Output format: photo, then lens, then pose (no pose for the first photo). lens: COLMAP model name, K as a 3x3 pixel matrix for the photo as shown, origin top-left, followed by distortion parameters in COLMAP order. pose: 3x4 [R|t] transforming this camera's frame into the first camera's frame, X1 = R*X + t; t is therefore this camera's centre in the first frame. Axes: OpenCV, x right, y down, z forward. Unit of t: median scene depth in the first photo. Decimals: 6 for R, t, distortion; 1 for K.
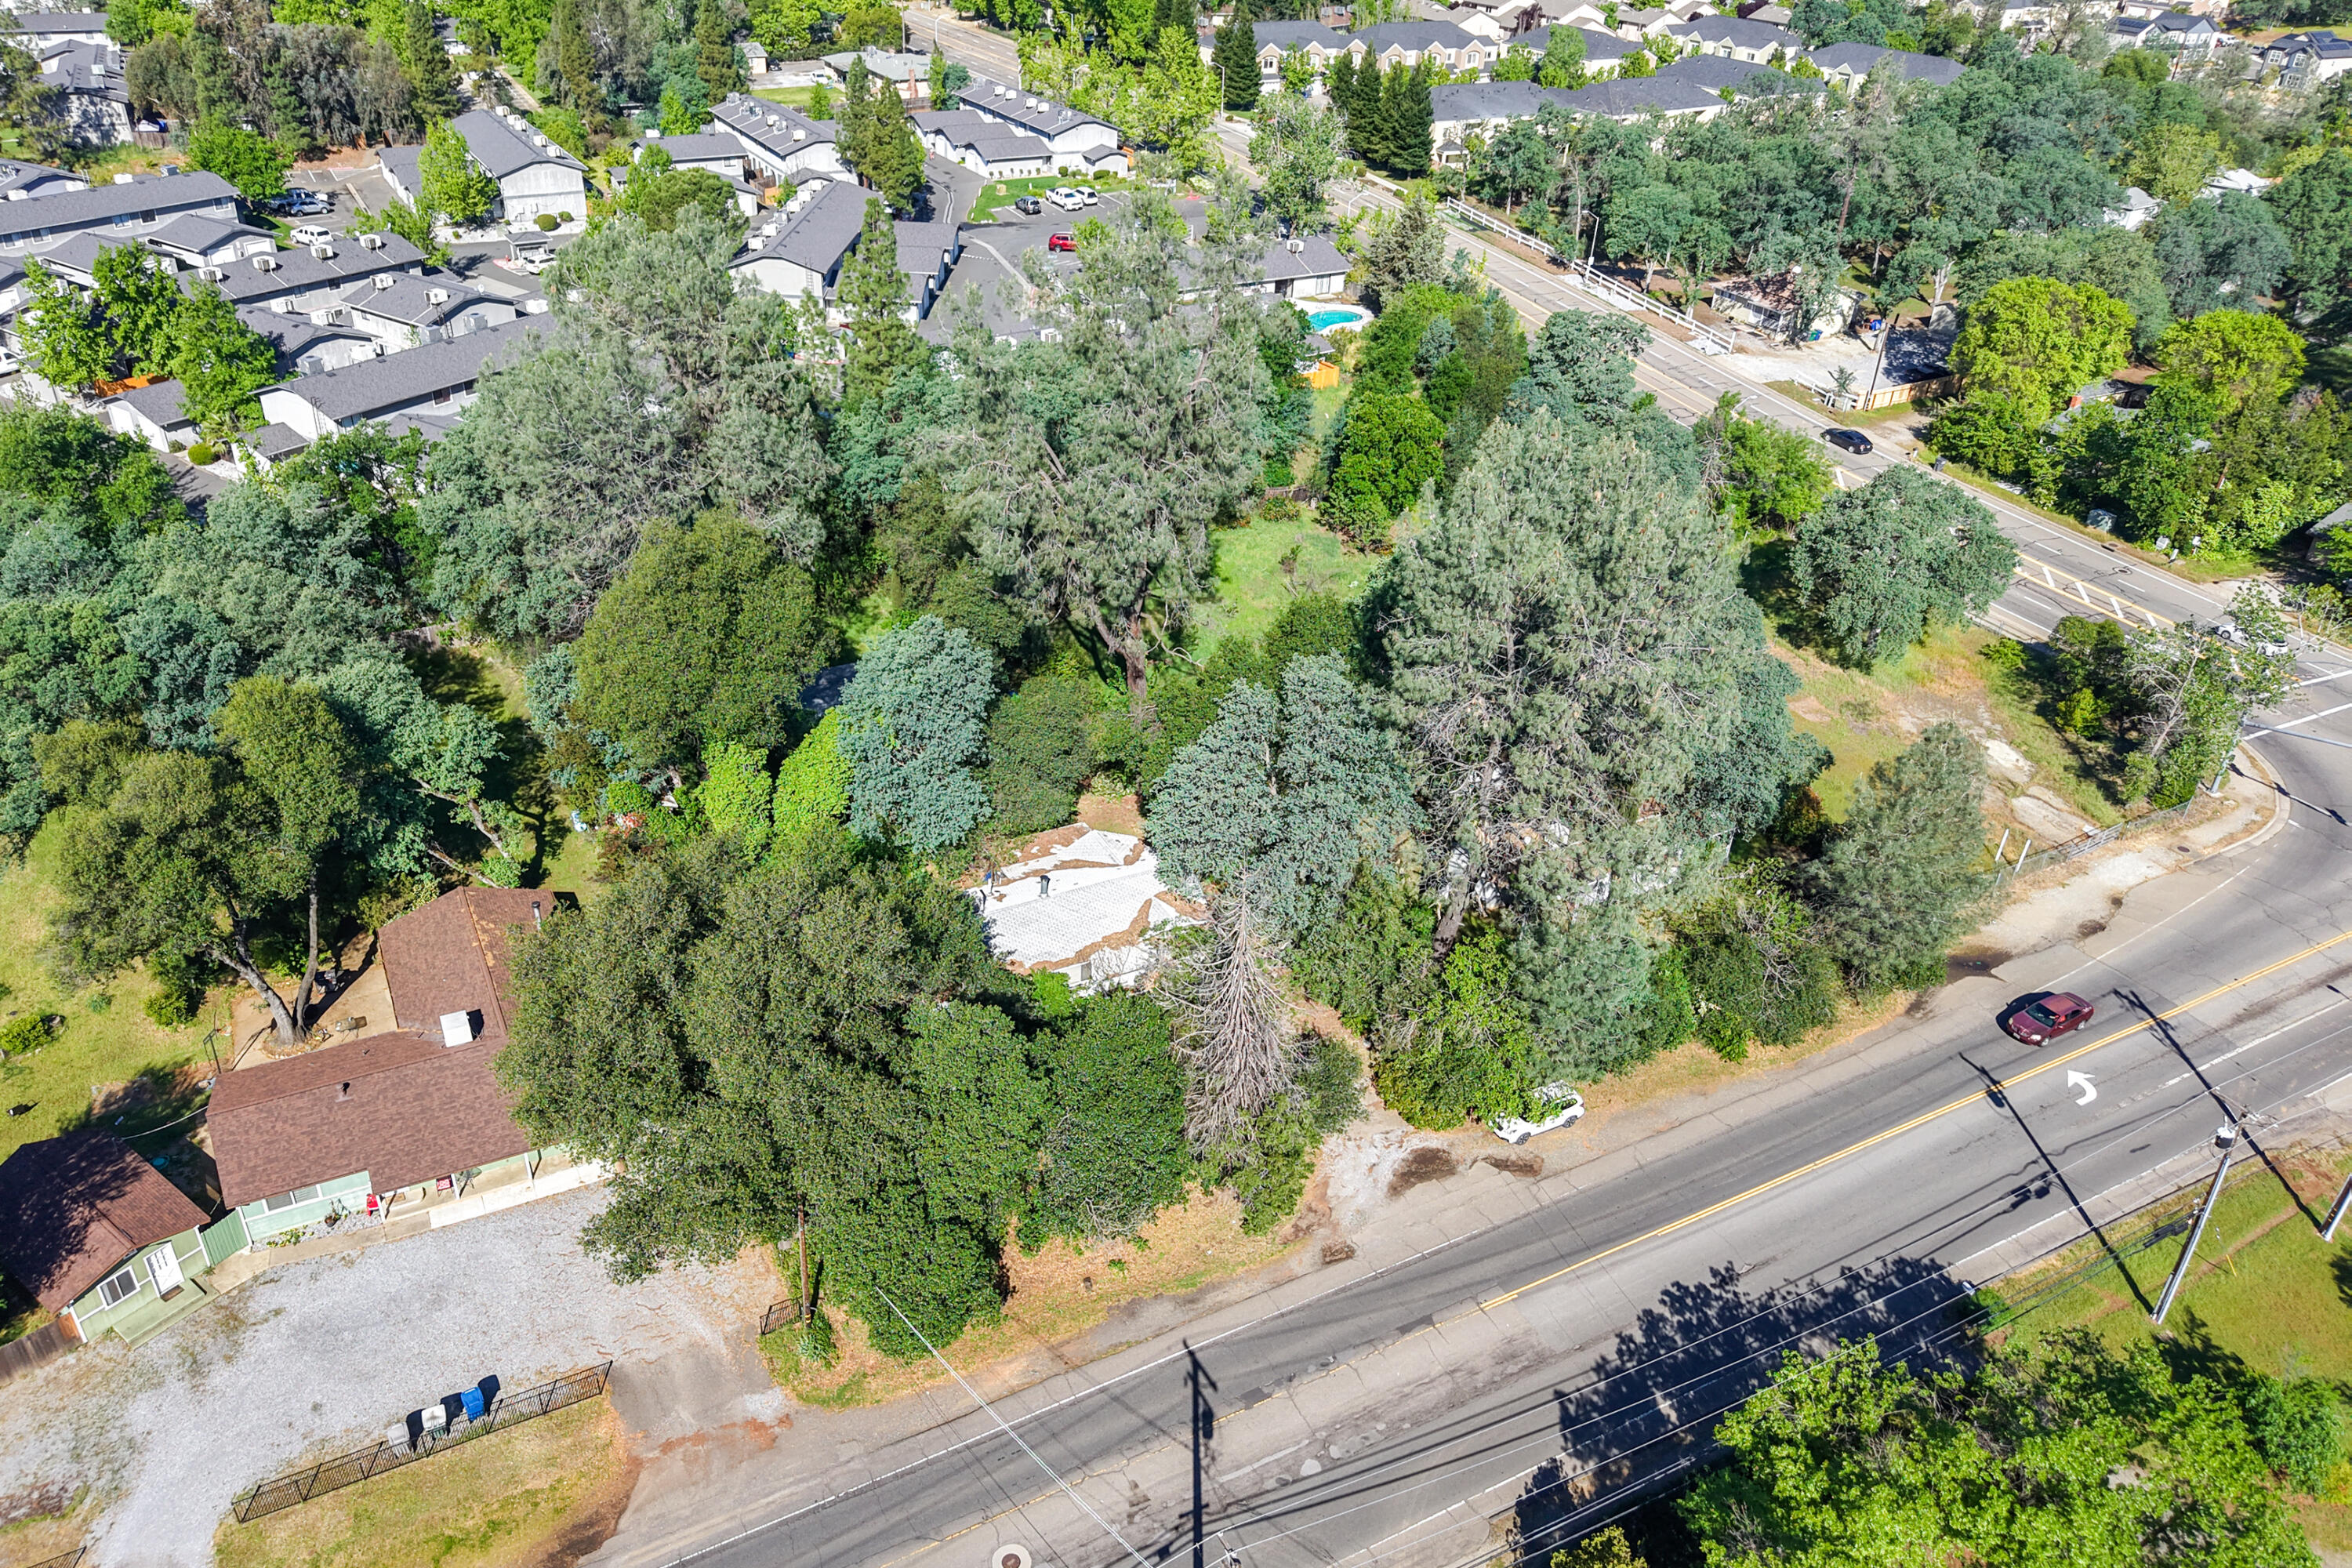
lens RADIAL K [[1669.7, 0, 1101.6], [0, 1669.7, 787.5], [0, 0, 1]] dist [0.020865, -0.023878]
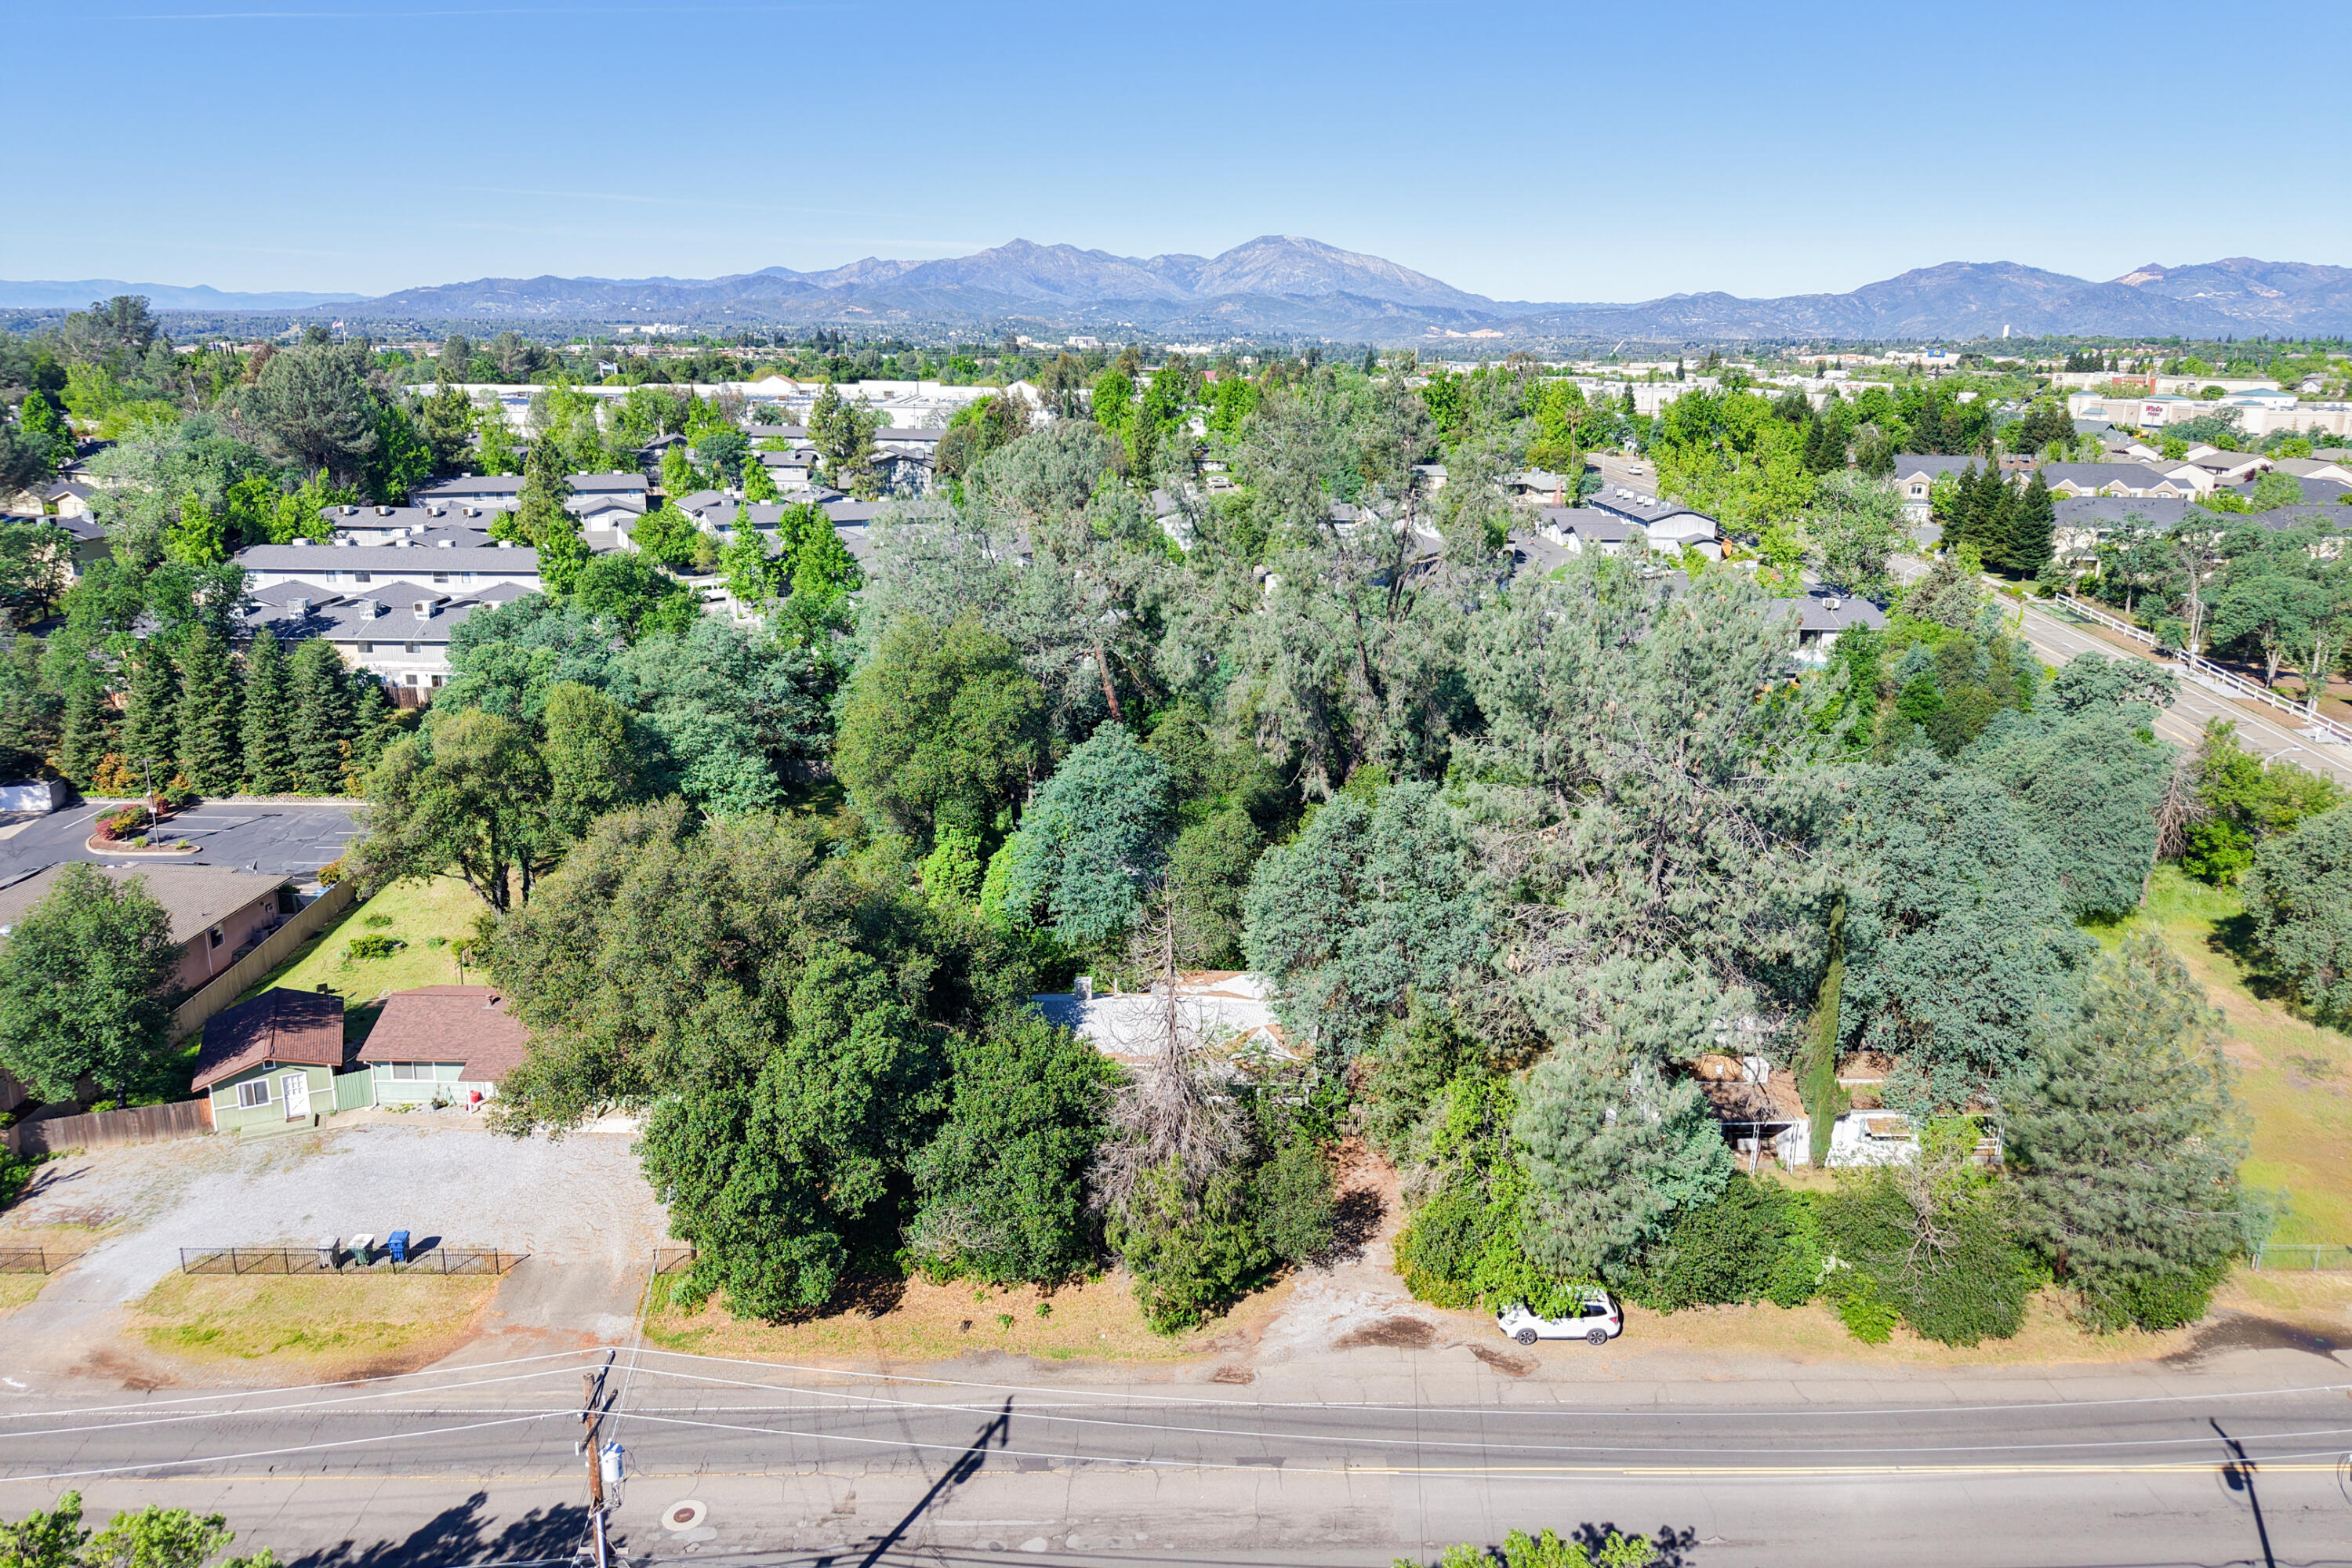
lens RADIAL K [[1565.8, 0, 1186.6], [0, 1565.8, 737.9], [0, 0, 1]] dist [0.015143, -0.013894]
pose [[0.899515, 0.099005, -0.425523, 0.374814], [-0.221915, 0.942522, -0.249813, 0.150010], [0.376332, 0.319140, 0.869784, 0.146388]]
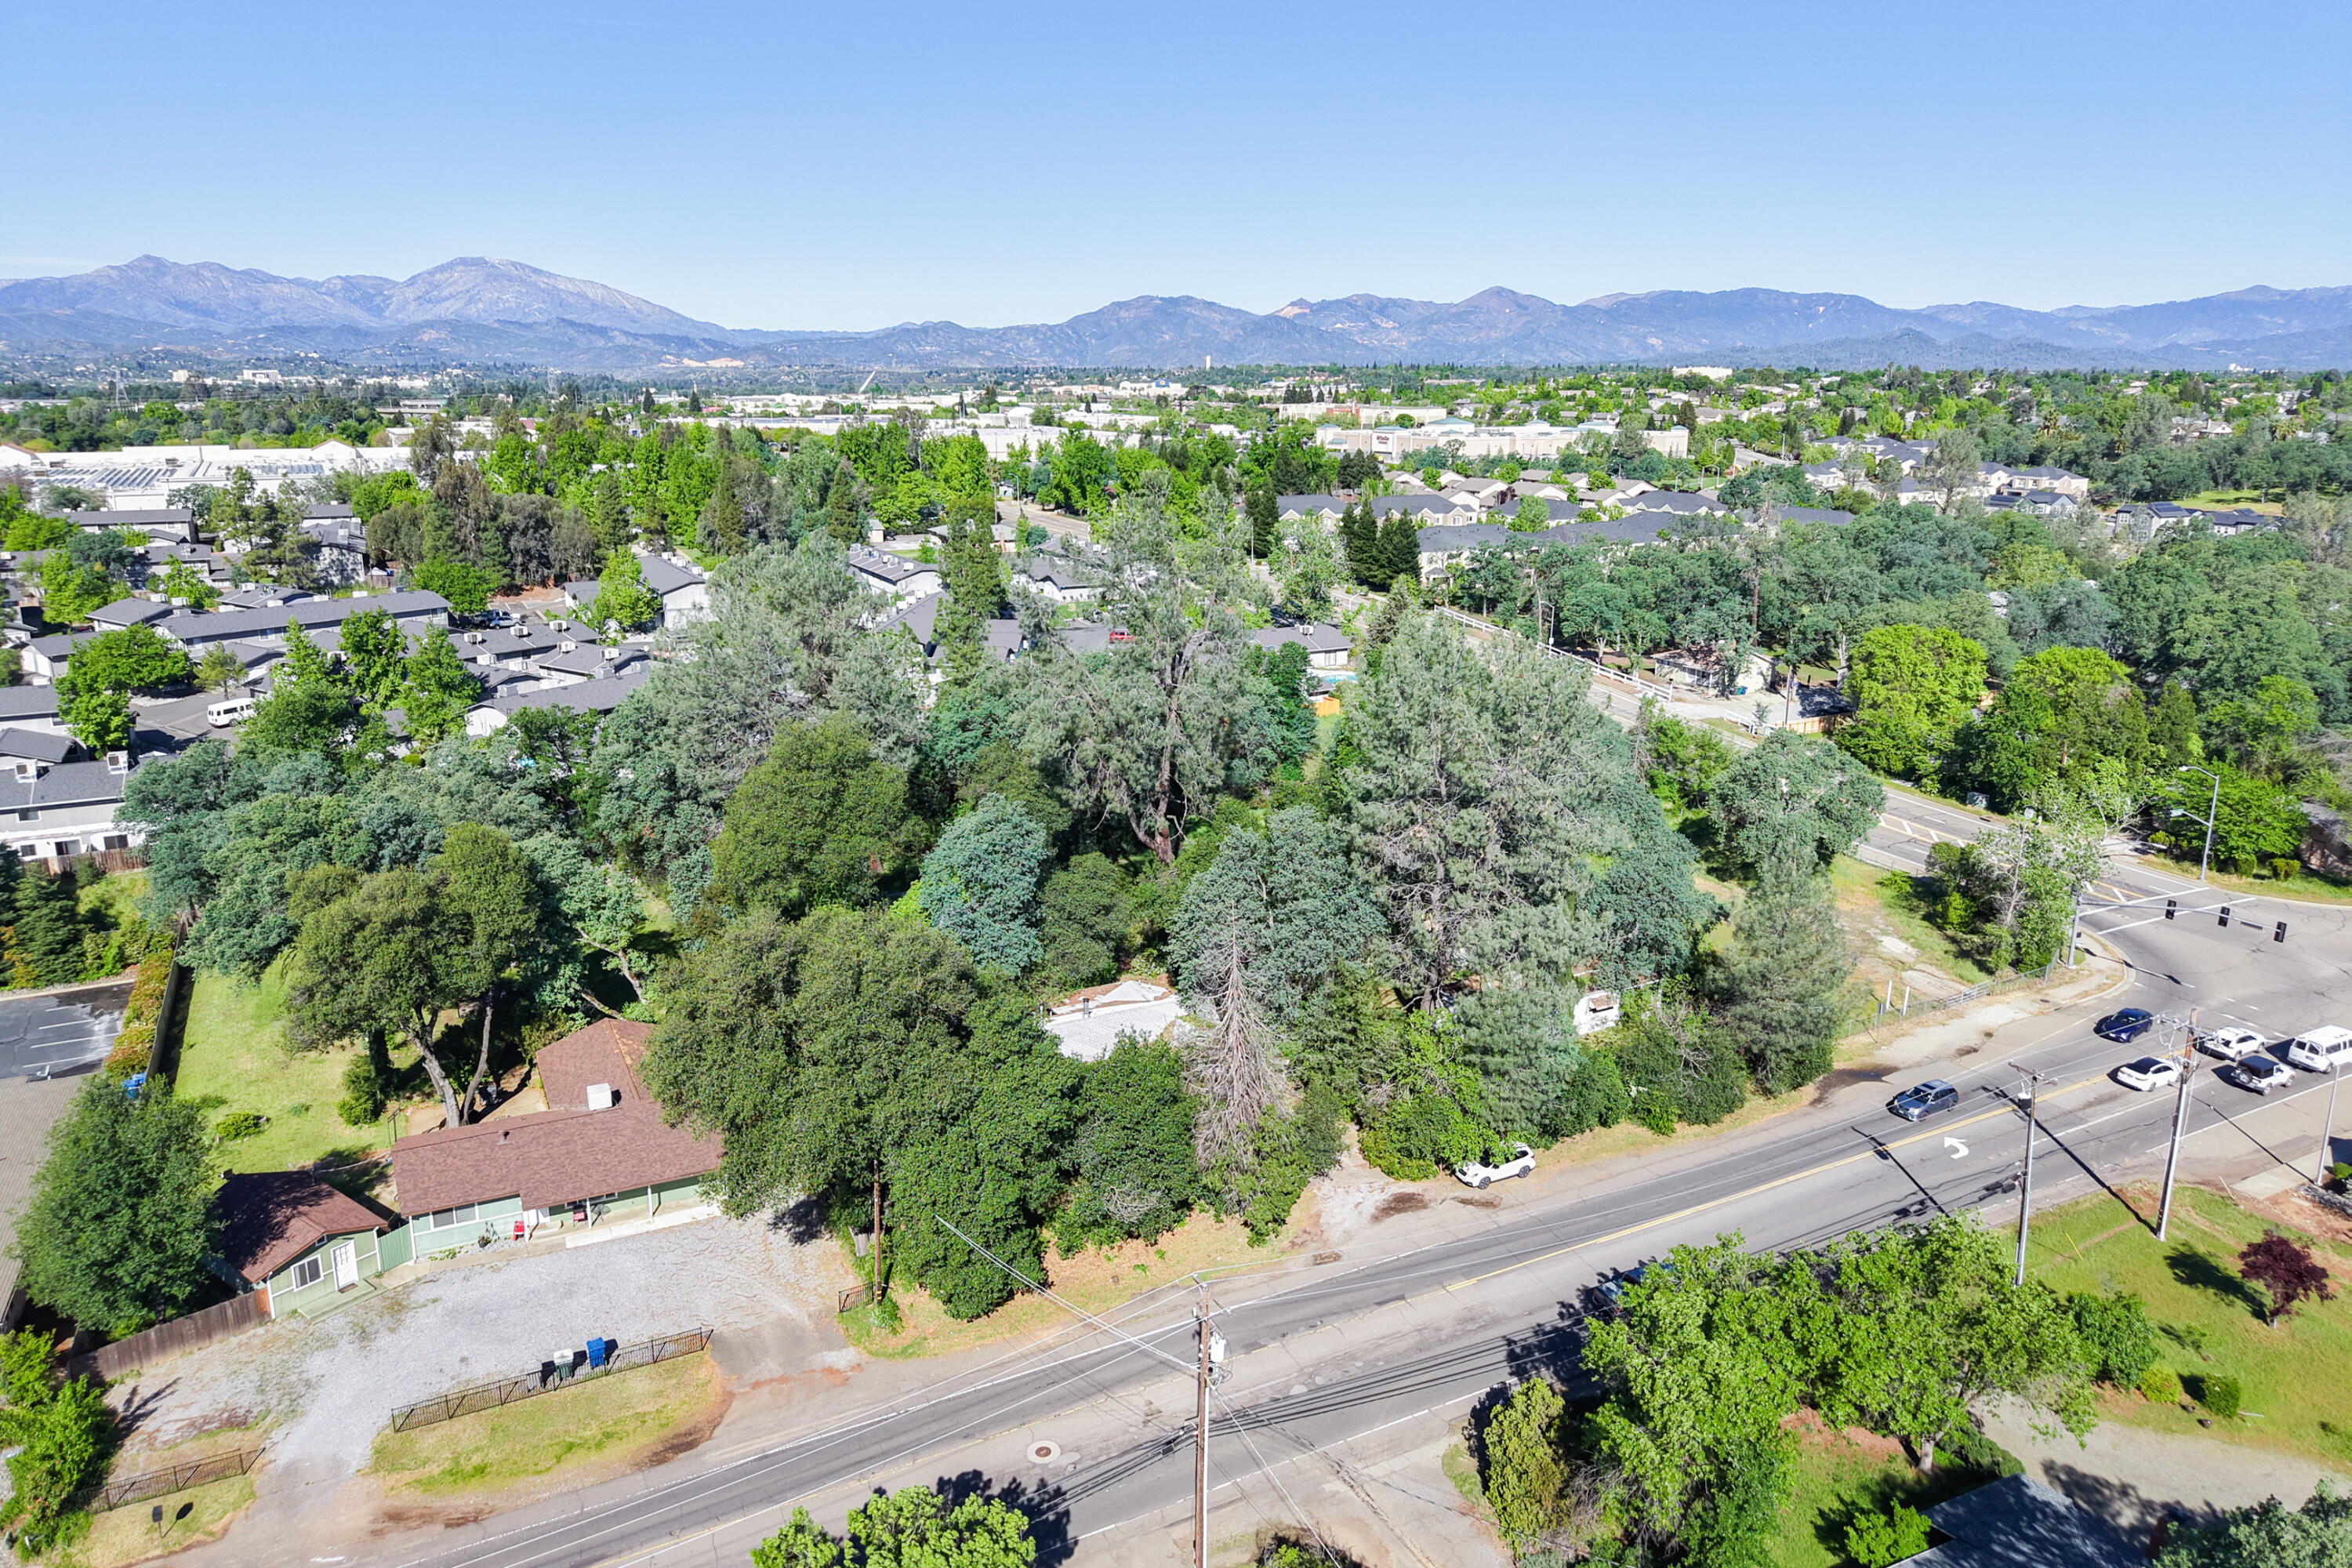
lens RADIAL K [[1564.5, 0, 1180.5], [0, 1564.5, 759.0], [0, 0, 1]] dist [0.024427, -0.030076]
pose [[0.999800, -0.019778, 0.003116, 0.035119], [0.019805, 0.954014, -0.299108, 0.233873], [0.002943, 0.299109, 0.954214, -0.146629]]
